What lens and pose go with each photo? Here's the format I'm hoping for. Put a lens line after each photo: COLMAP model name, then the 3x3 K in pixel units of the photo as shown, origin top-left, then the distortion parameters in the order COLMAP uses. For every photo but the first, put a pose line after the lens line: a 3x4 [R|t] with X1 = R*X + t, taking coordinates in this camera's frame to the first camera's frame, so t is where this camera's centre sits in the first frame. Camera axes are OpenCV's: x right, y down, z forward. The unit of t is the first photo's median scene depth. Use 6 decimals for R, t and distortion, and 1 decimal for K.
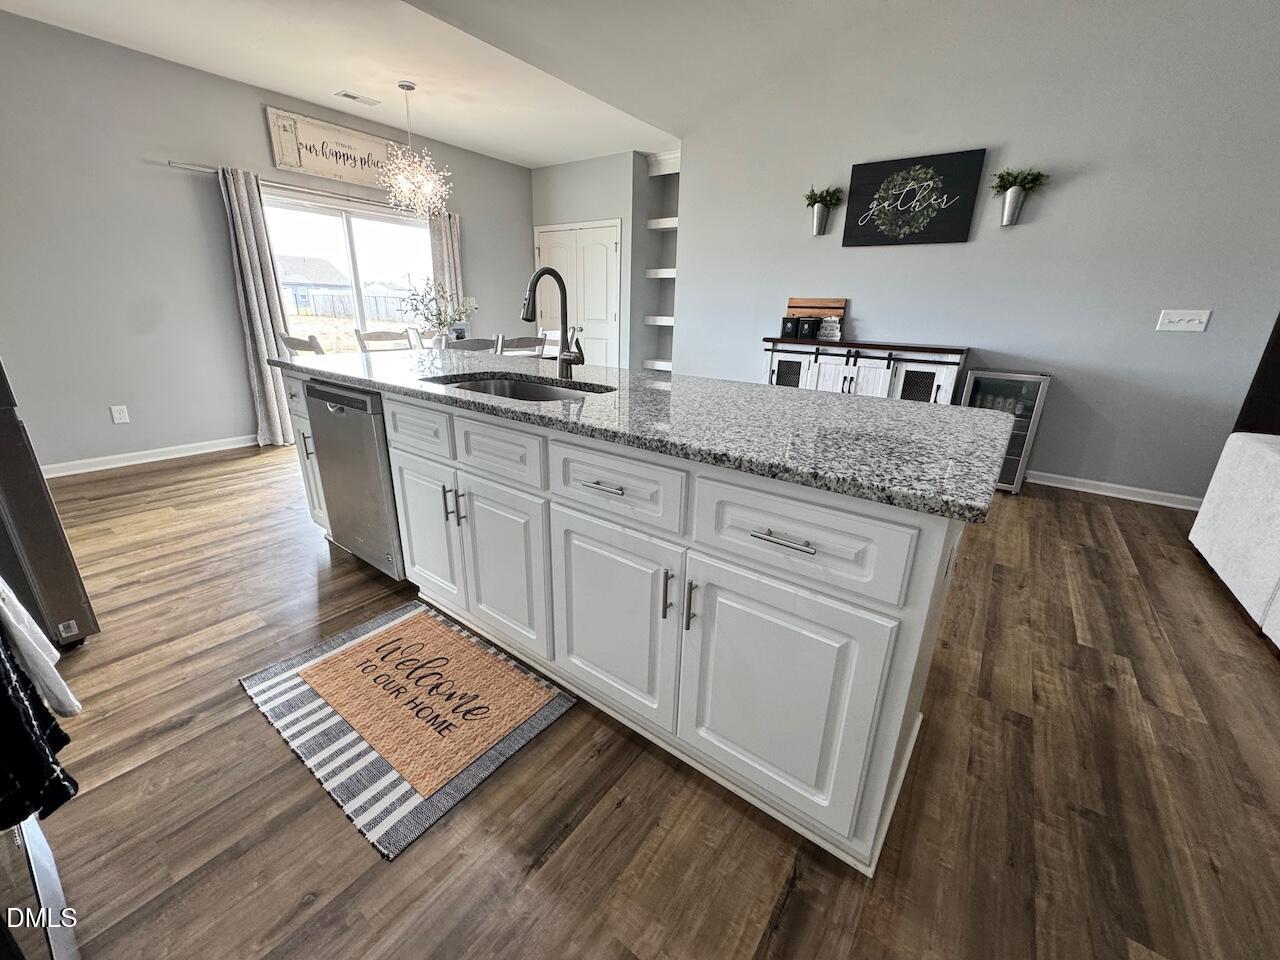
lens RADIAL K [[510.5, 0, 639.5], [0, 510.5, 476.9], [0, 0, 1]] dist [-0.001700, 0.000628]
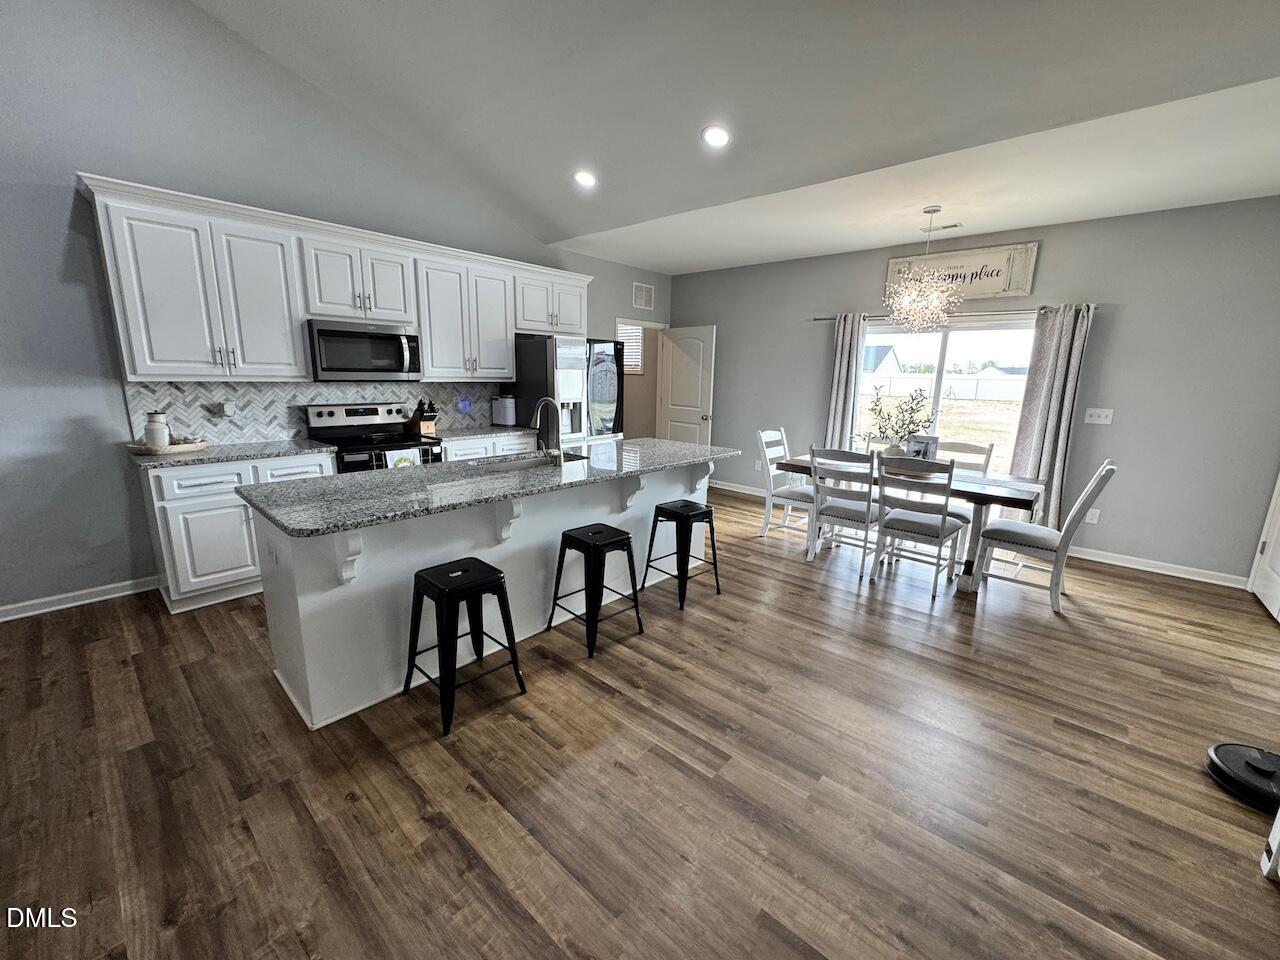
lens RADIAL K [[510.5, 0, 639.8], [0, 510.5, 476.3], [0, 0, 1]] dist [-0.001700, 0.000628]
pose [[-0.094917, 0.173139, -0.980313, 0.842186], [-0.333759, 0.922228, 0.195196, -0.345649], [0.937868, 0.345715, -0.029748, 0.819184]]
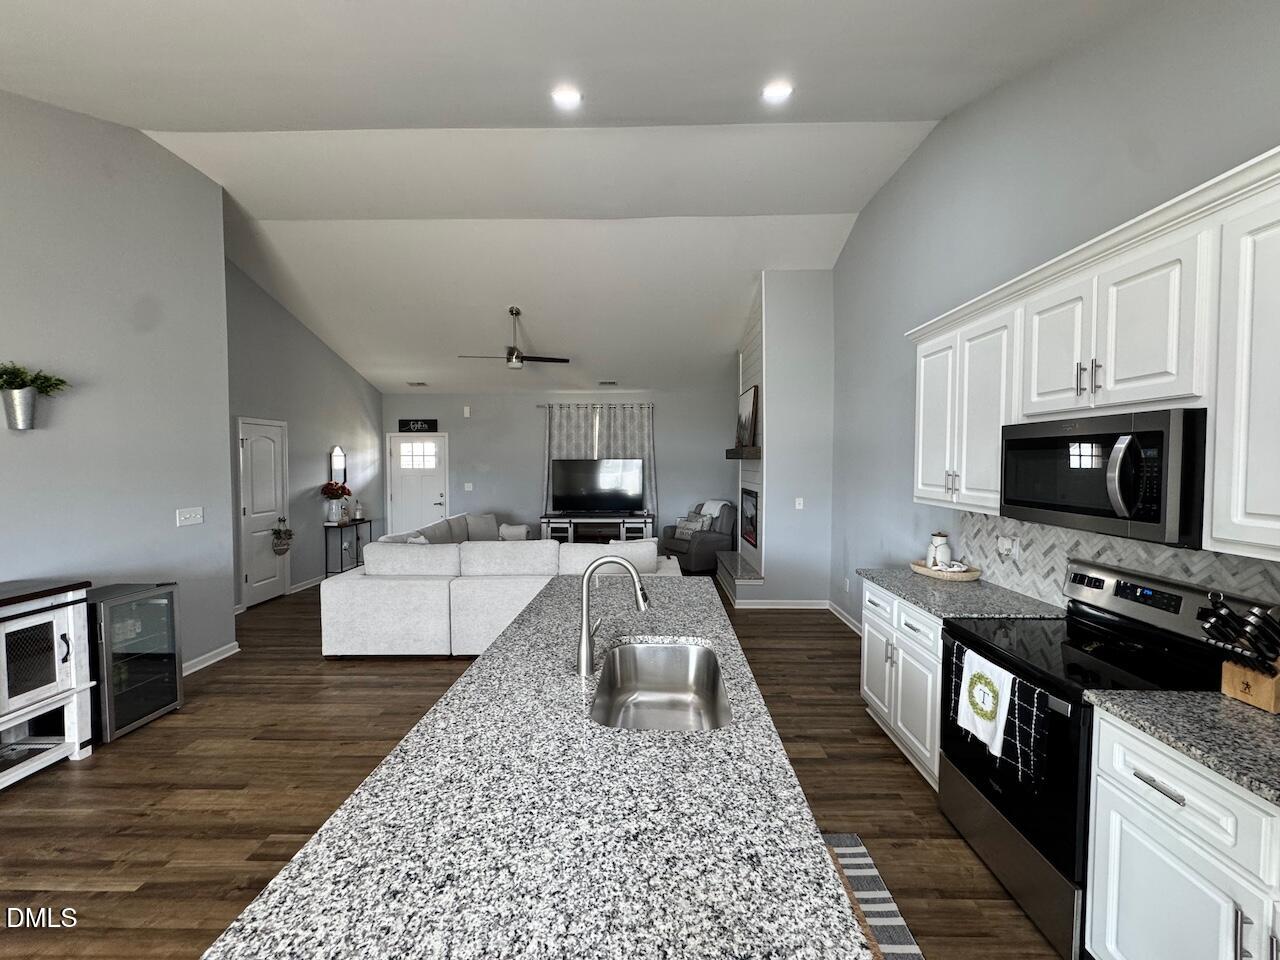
lens RADIAL K [[510.5, 0, 639.9], [0, 510.5, 476.4], [0, 0, 1]] dist [-0.001700, 0.000628]
pose [[-0.574548, -0.050306, 0.816923, -0.561791], [0.244177, 0.942122, 0.229748, -0.433913], [-0.781199, 0.331475, -0.529011, 0.813186]]
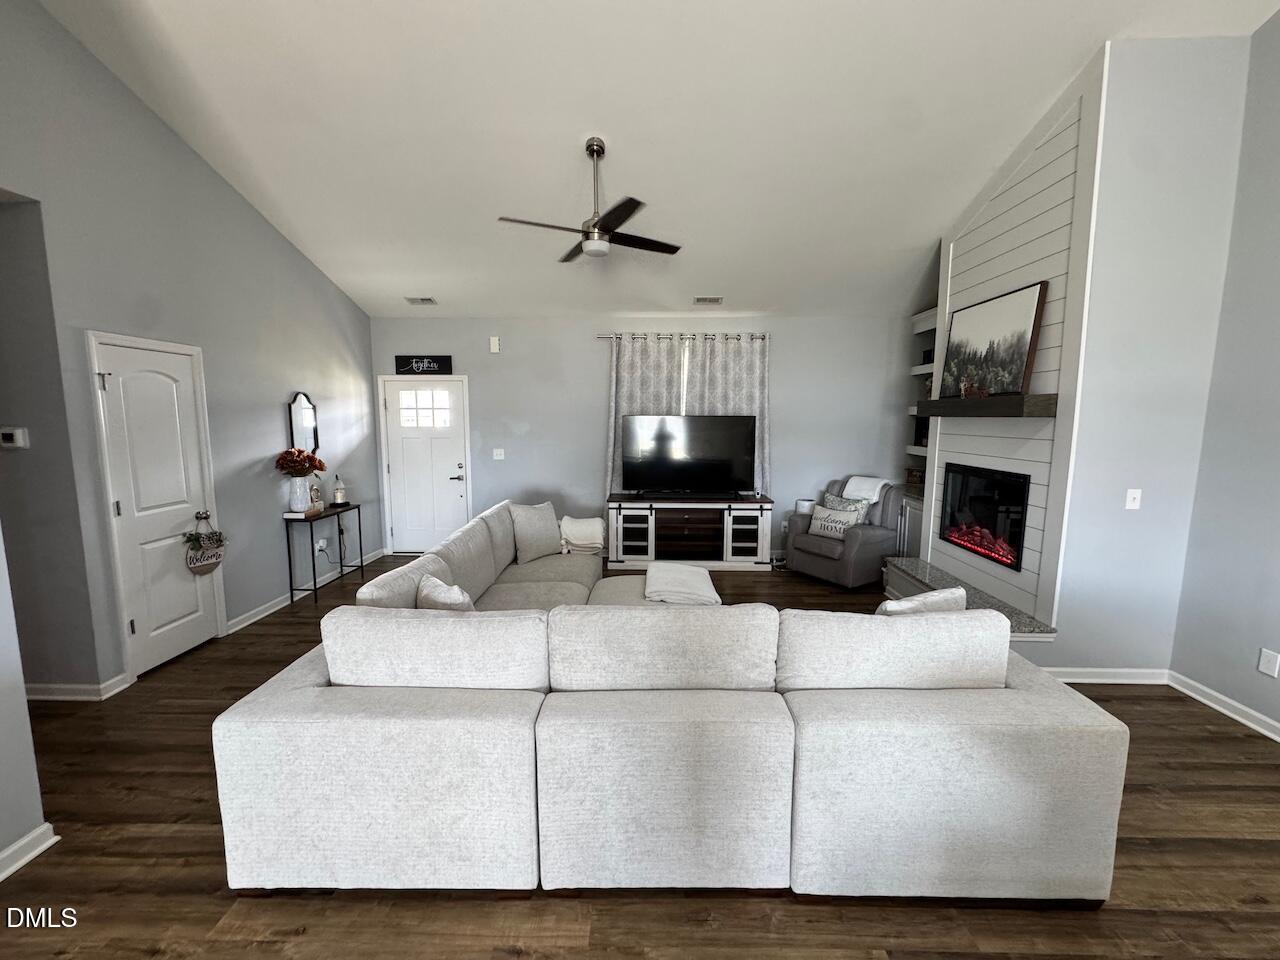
lens RADIAL K [[510.5, 0, 641.0], [0, 510.5, 477.3], [0, 0, 1]] dist [-0.001700, 0.000628]
pose [[-0.574982, -0.123557, 0.808783, 0.337428], [0.238927, 0.920084, 0.310419, -0.363576], [-0.782502, 0.371725, -0.499510, 0.671625]]
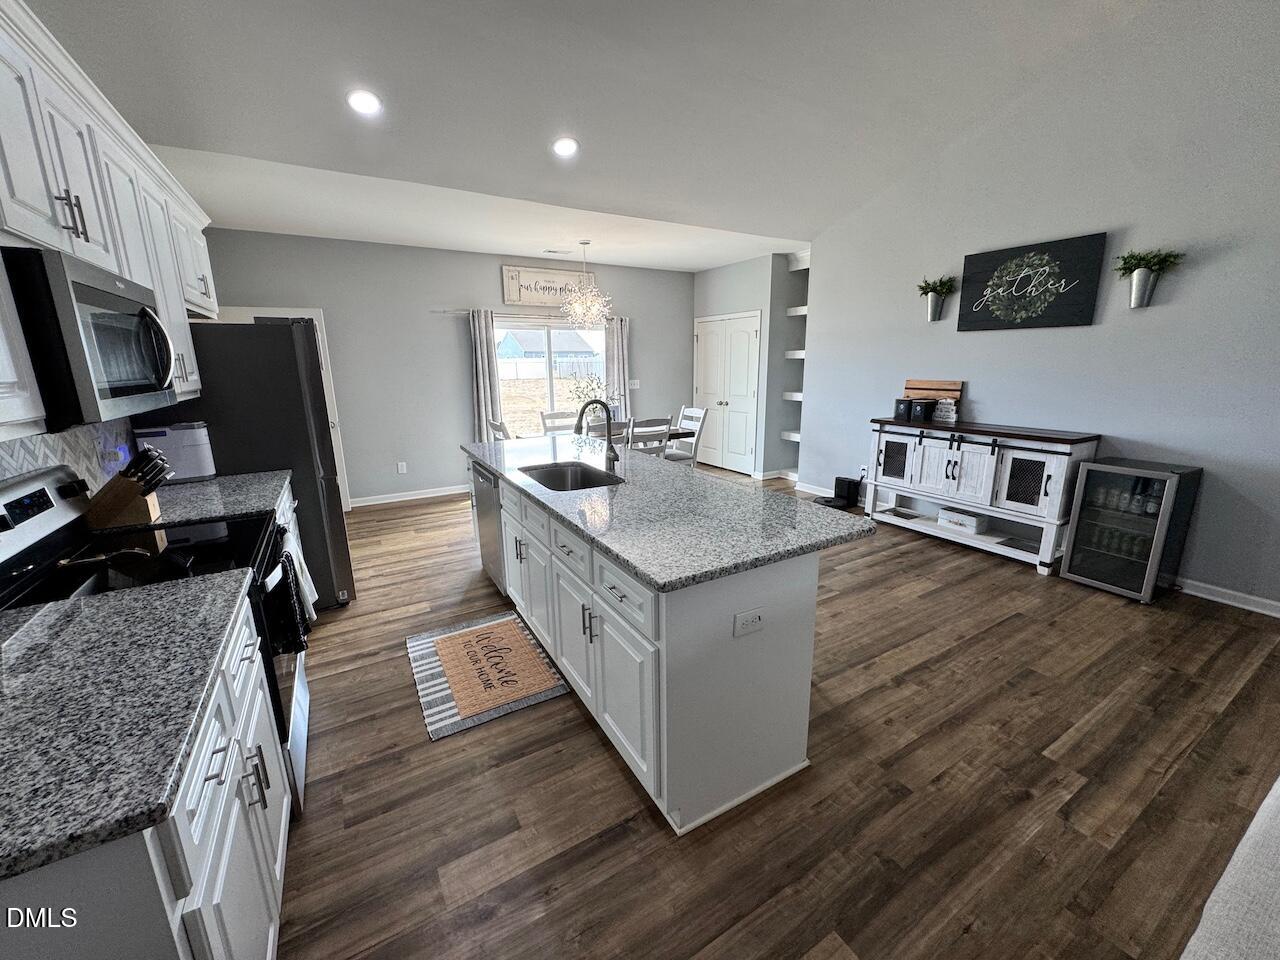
lens RADIAL K [[510.5, 0, 640.4], [0, 510.5, 477.0], [0, 0, 1]] dist [-0.001700, 0.000628]
pose [[0.919314, 0.051465, -0.390144, 0.316827], [-0.089398, 0.992803, -0.079688, -0.041136], [0.383235, 0.108136, 0.917299, -0.182400]]
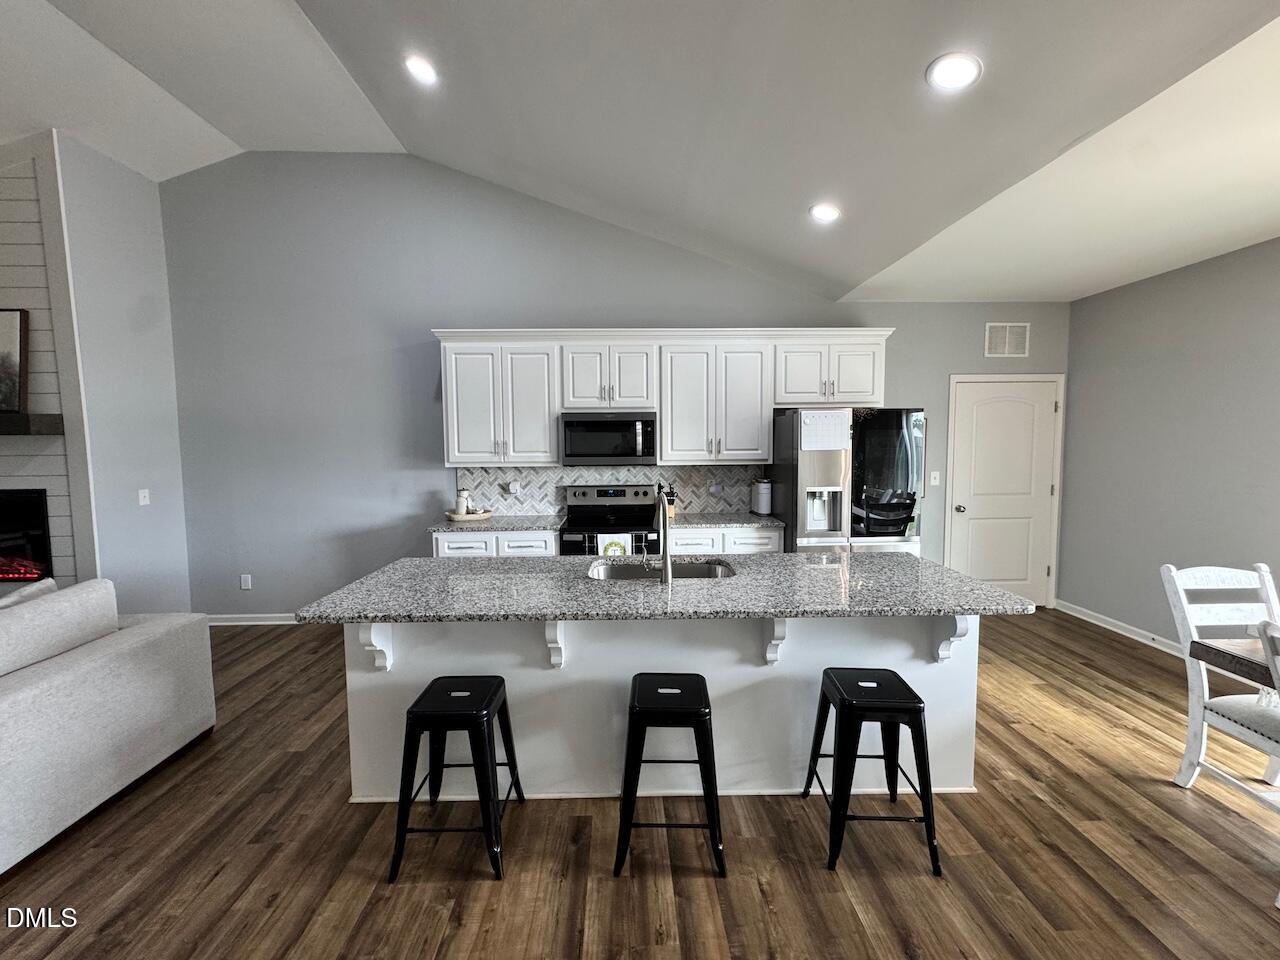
lens RADIAL K [[510.5, 0, 639.6], [0, 510.5, 476.5], [0, 0, 1]] dist [-0.001700, 0.000628]
pose [[-0.786825, 0.026074, -0.616625, 0.390035], [-0.203056, 0.932547, 0.298536, -0.480074], [0.582816, 0.360105, -0.728457, 1.101326]]
